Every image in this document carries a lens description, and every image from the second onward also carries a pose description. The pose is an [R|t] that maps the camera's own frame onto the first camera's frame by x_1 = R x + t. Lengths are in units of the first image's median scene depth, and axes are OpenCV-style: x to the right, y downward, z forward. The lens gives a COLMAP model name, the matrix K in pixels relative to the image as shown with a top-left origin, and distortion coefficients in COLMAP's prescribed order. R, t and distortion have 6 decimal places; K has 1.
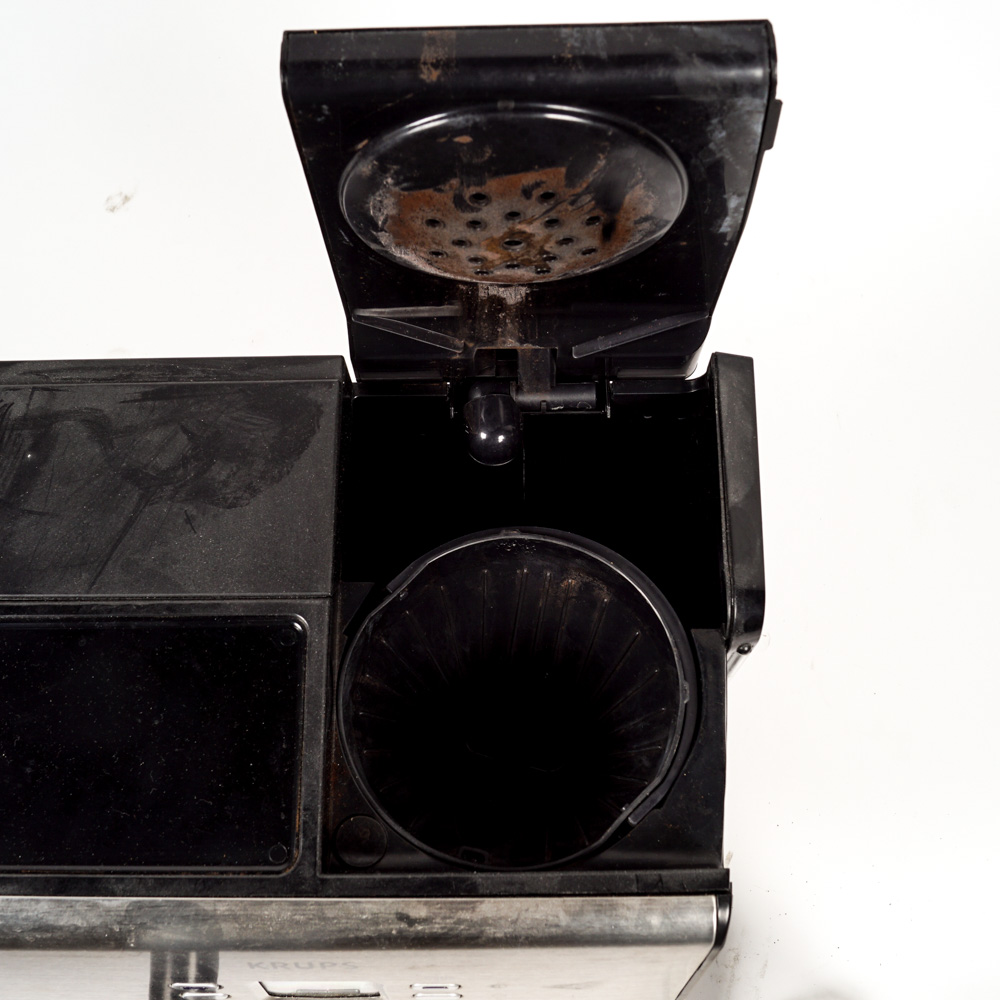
lens RADIAL K [[1255.9, 0, 504.0], [0, 1255.9, 502.8], [0, 0, 1]] dist [-0.087820, 0.000000]
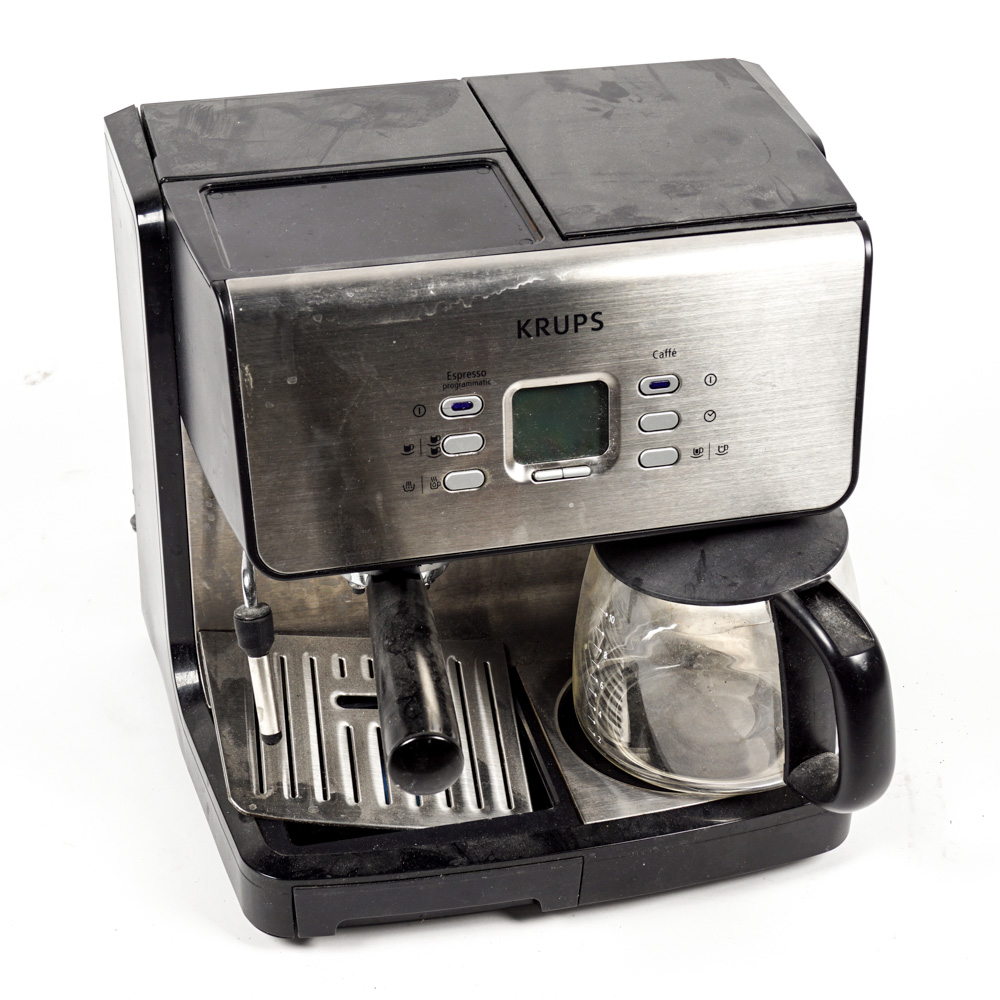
lens RADIAL K [[2277.1, 0, 498.5], [0, 2277.1, 502.9], [0, 0, 1]] dist [-0.069265, 0.000000]
pose [[0.968300, -0.105907, 0.226227, -0.685238], [0.220264, 0.789153, -0.573342, 1.630161], [-0.117807, 0.604997, 0.787465, -0.601133]]
